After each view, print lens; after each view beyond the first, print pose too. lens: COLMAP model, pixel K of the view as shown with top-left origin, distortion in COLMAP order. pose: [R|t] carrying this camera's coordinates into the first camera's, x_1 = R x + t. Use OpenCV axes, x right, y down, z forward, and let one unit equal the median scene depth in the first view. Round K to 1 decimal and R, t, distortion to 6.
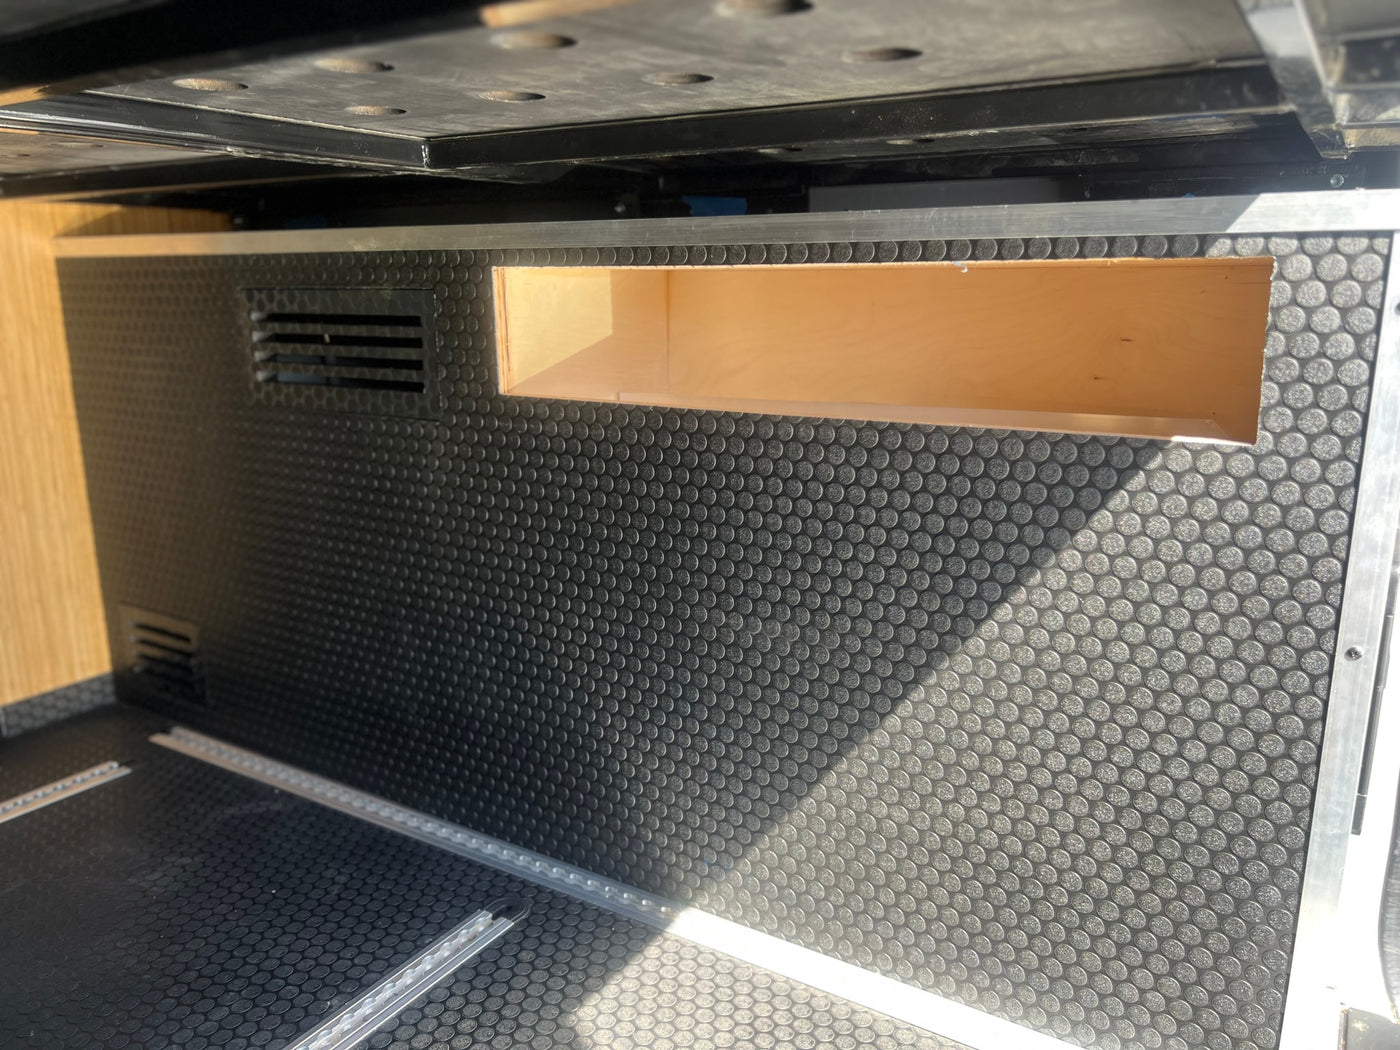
lens RADIAL K [[1068.7, 0, 700.0], [0, 1068.7, 525.0], [0, 0, 1]] dist [-0.003097, -0.001602]
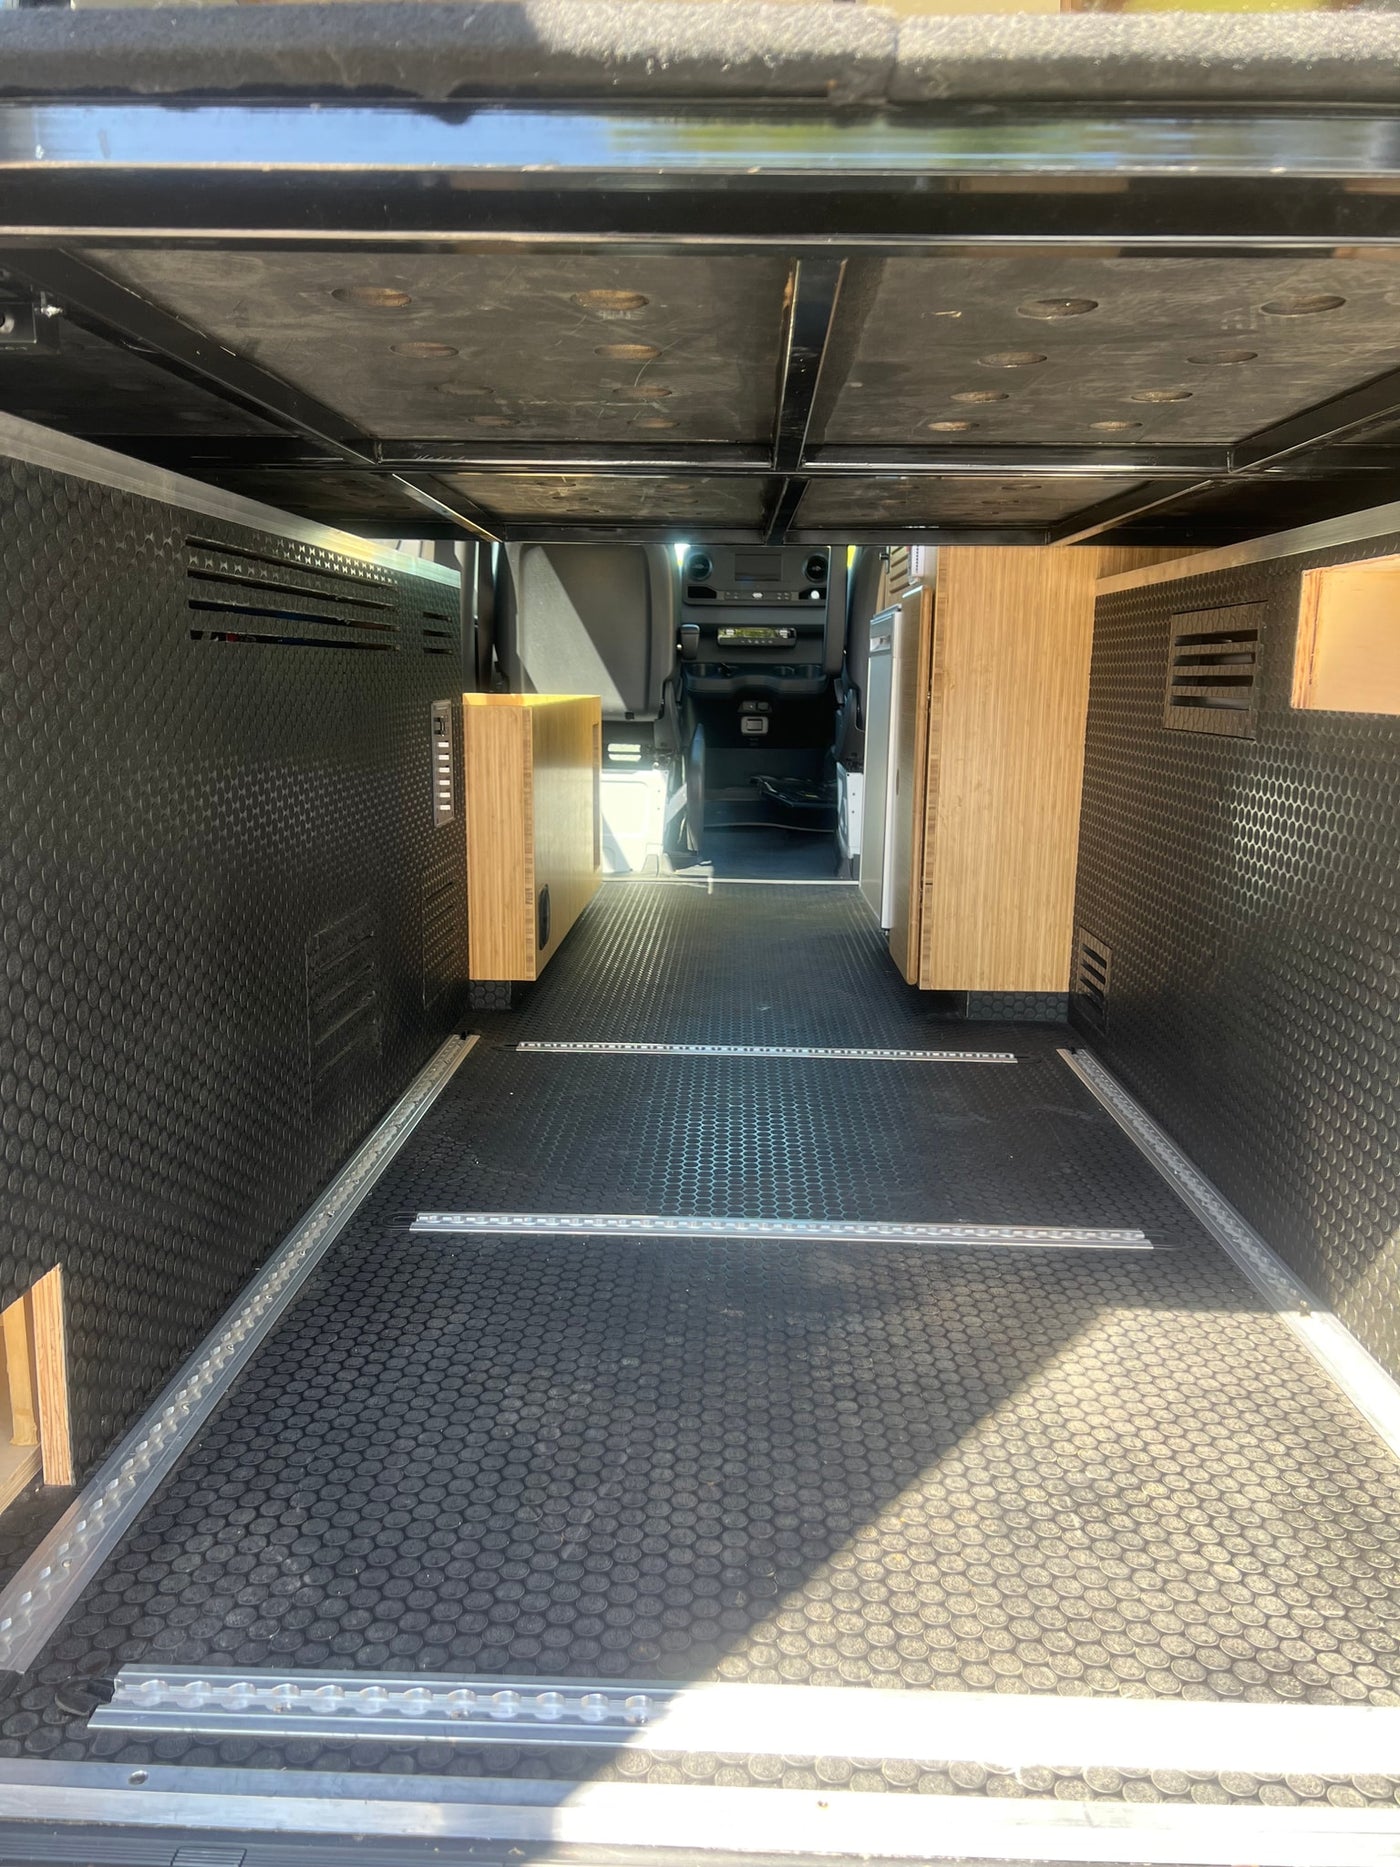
lens RADIAL K [[1394.2, 0, 700.0], [0, 1394.2, 933.5], [0, 0, 1]] dist [0.004885, 0.001077]
pose [[0.504400, 0.173206, -0.845920, 0.613415], [-0.217042, 0.973653, 0.069944, 0.095586], [0.835747, 0.148320, 0.528703, -0.044944]]
